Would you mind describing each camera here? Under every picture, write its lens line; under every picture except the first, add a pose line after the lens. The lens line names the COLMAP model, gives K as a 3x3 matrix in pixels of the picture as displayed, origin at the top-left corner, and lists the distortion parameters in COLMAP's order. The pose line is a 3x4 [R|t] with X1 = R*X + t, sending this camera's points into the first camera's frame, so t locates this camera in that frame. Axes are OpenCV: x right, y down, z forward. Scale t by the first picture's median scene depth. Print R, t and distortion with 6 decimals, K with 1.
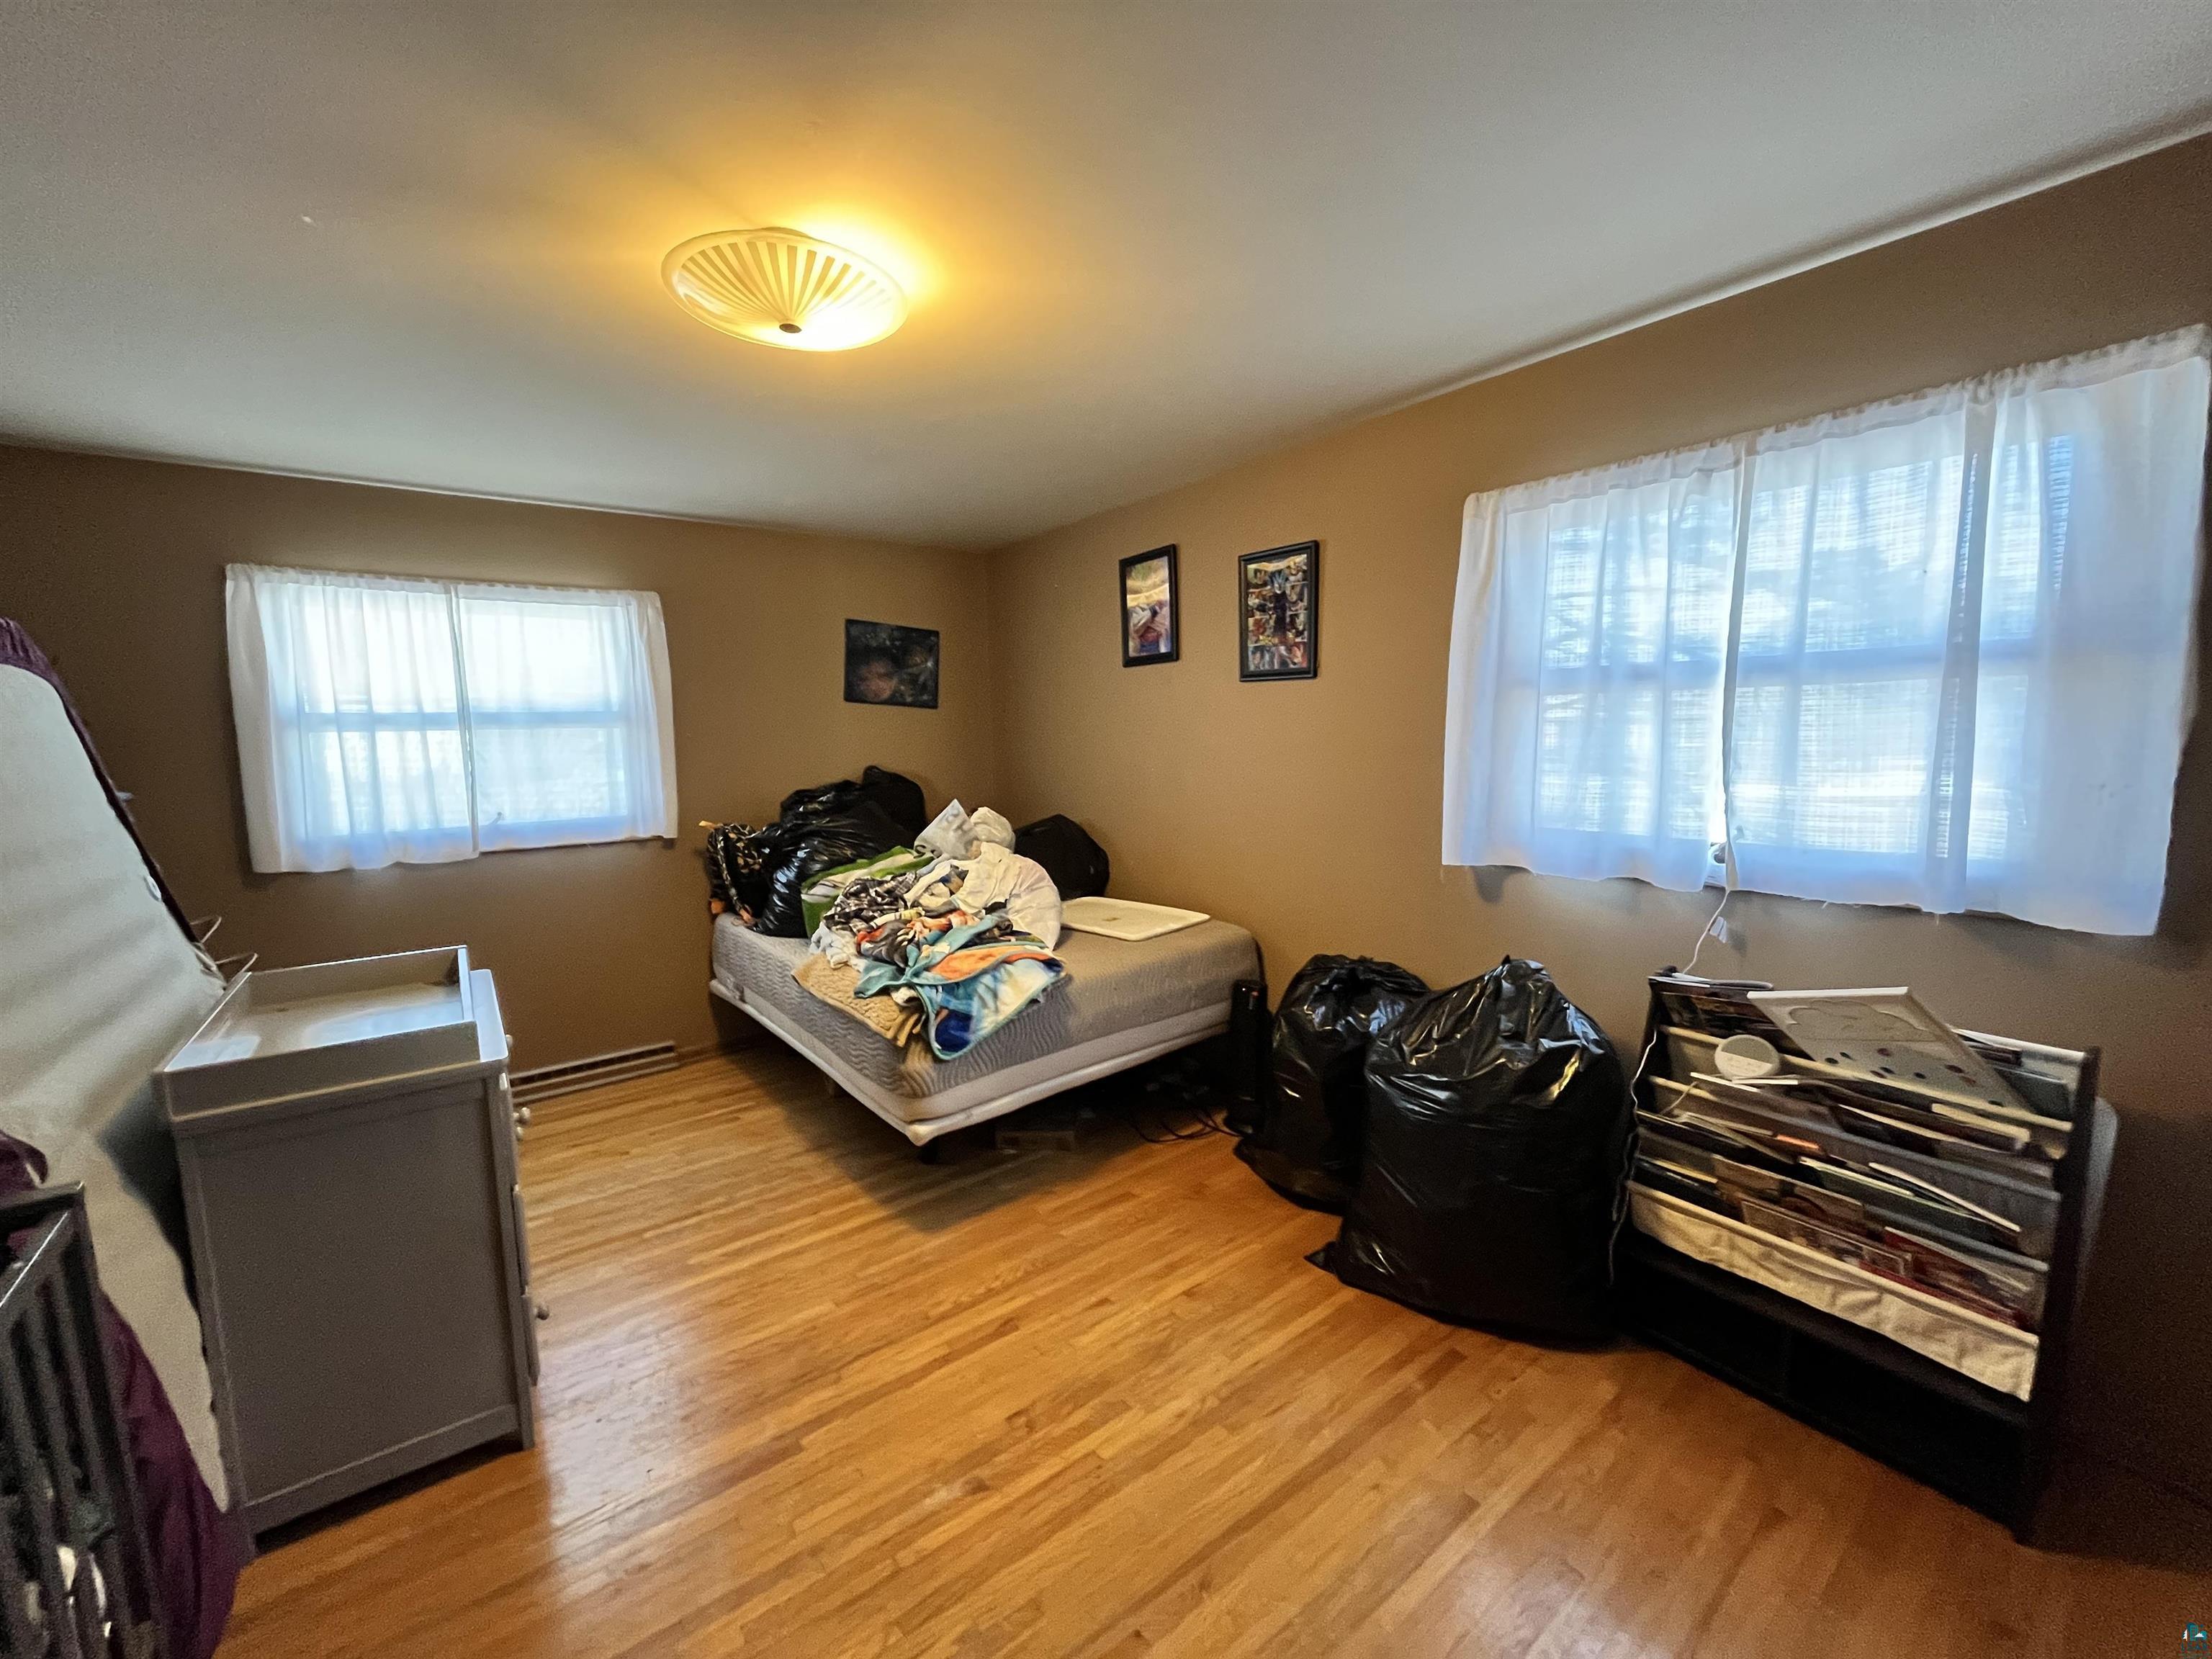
lens RADIAL K [[890.6, 0, 1105.6], [0, 890.6, 839.2], [0, 0, 1]] dist [-0.000337, -0.000378]
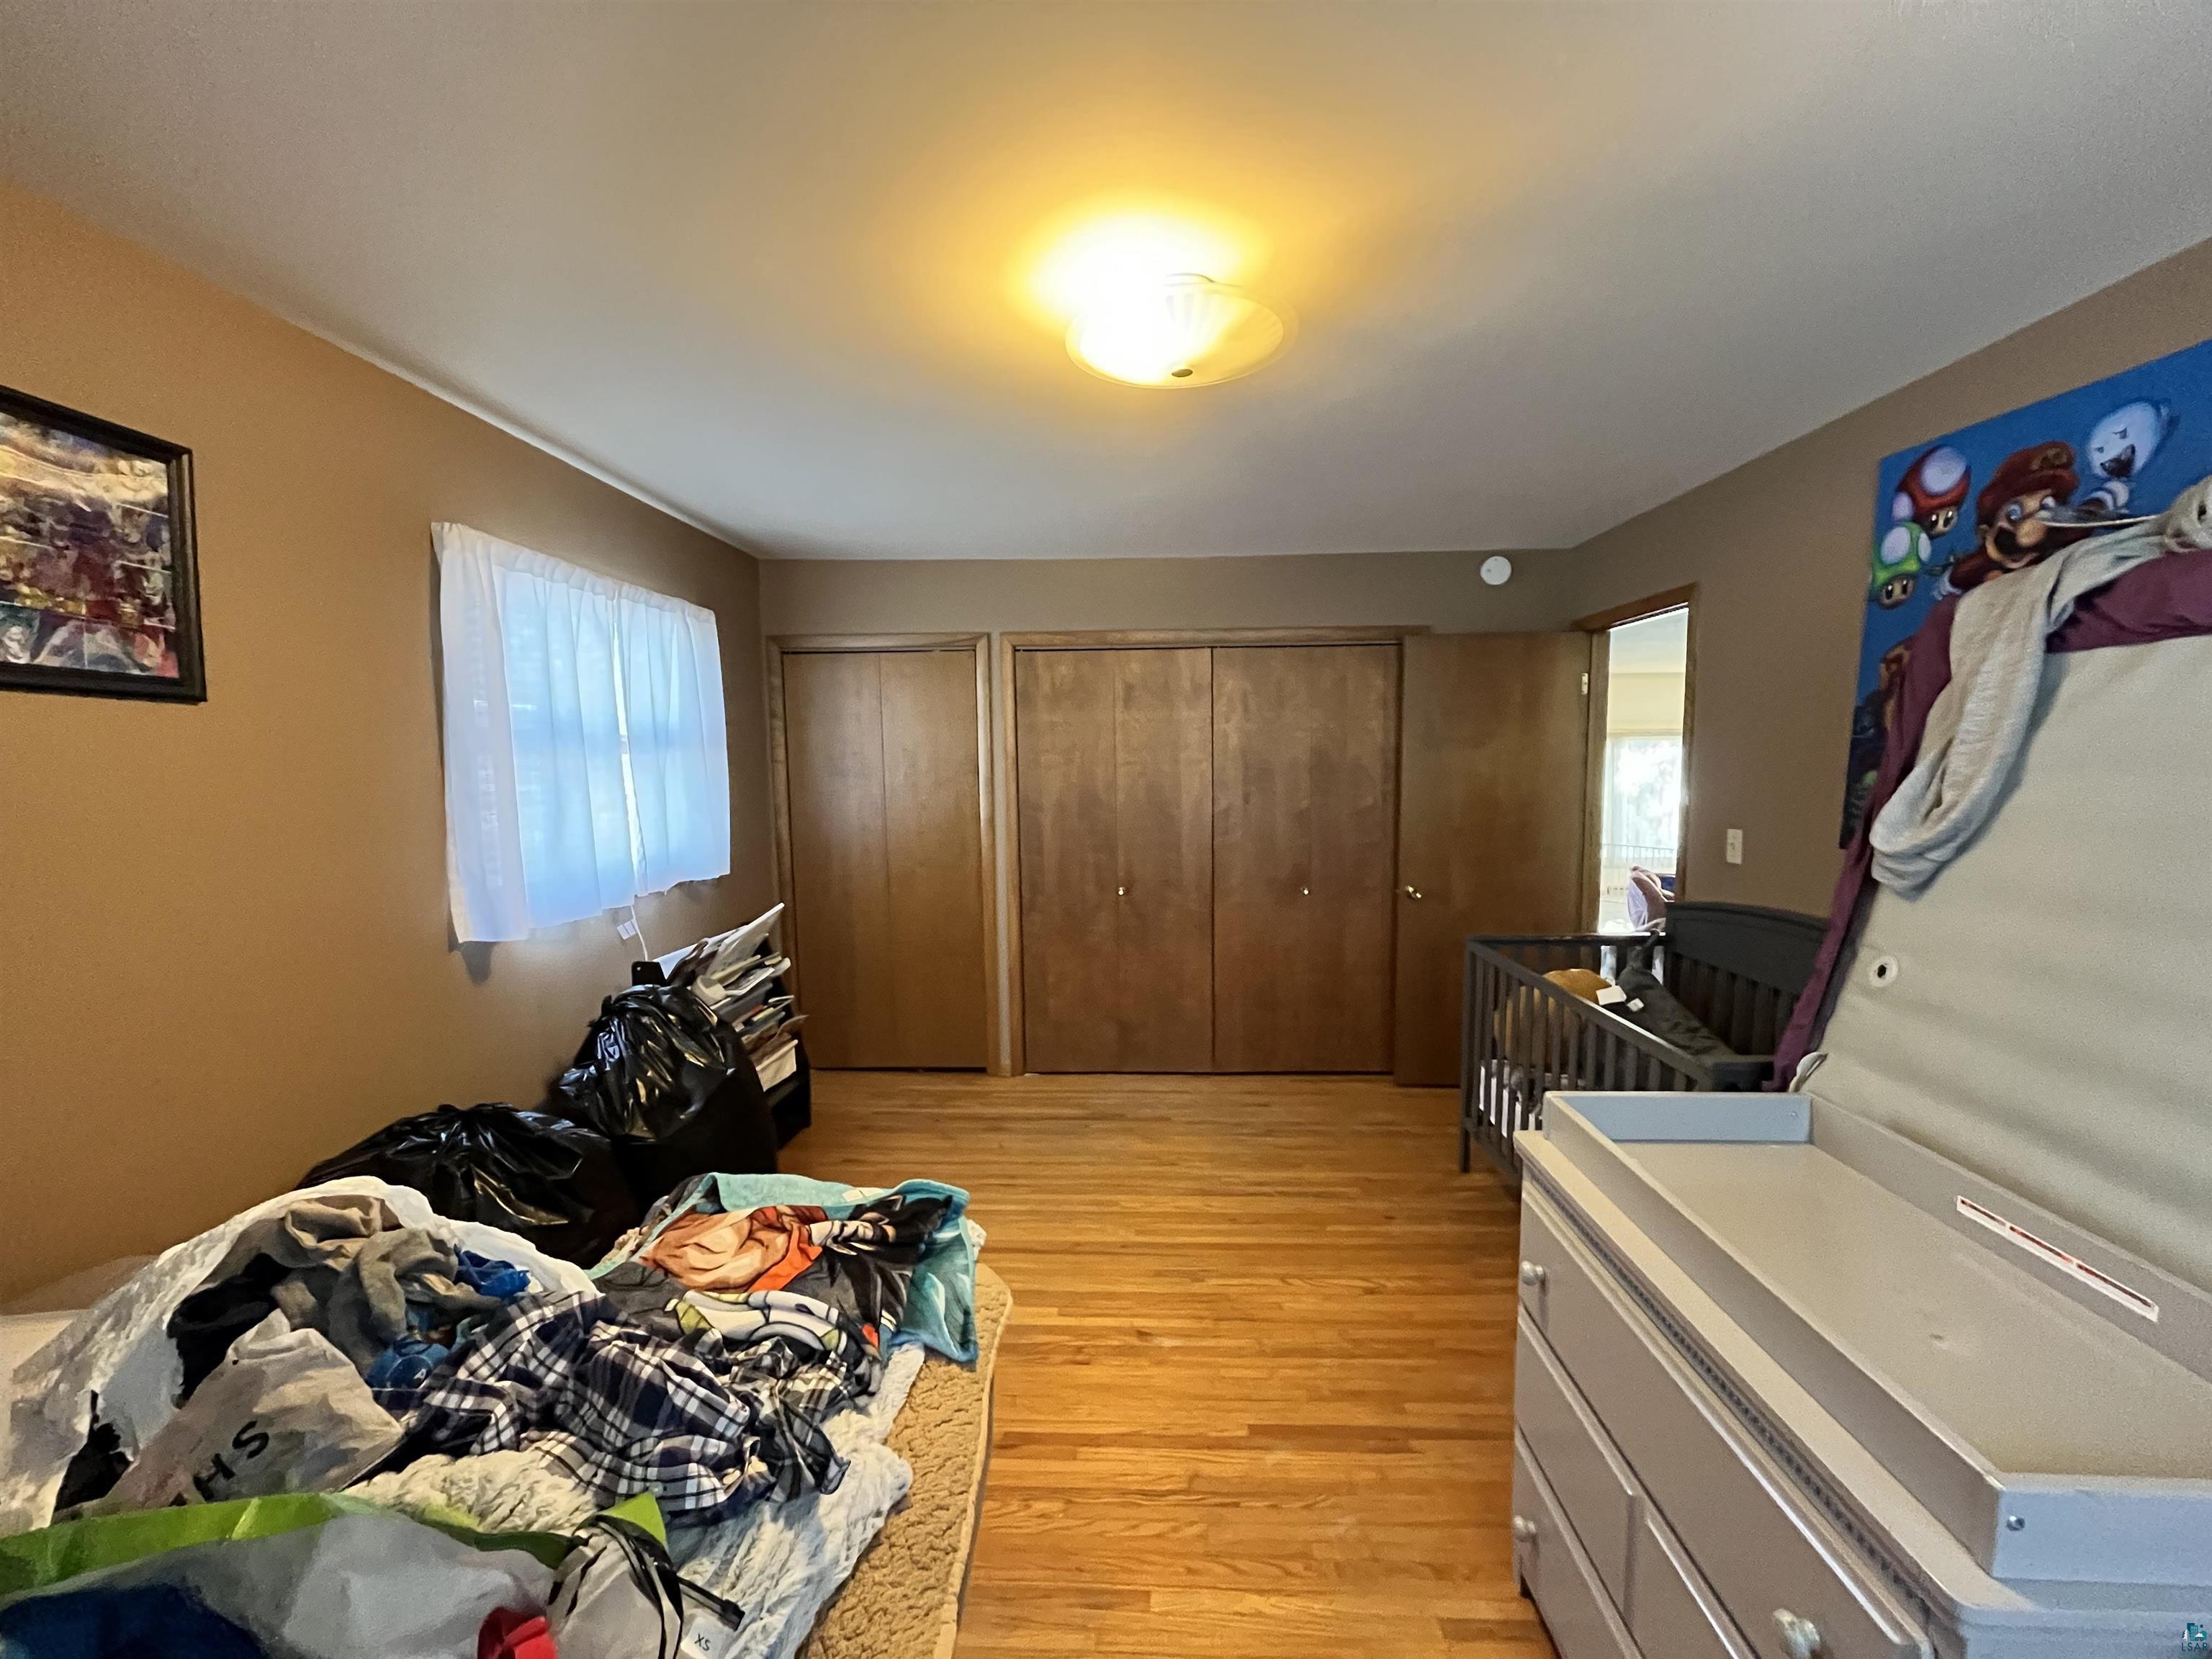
lens RADIAL K [[890.6, 0, 1105.6], [0, 890.6, 839.2], [0, 0, 1]] dist [-0.000337, -0.000378]
pose [[-0.770084, -0.029219, 0.637273, -0.614238], [0.107951, 0.978576, 0.175316, -0.156894], [-0.628742, 0.203802, -0.750432, 1.247823]]
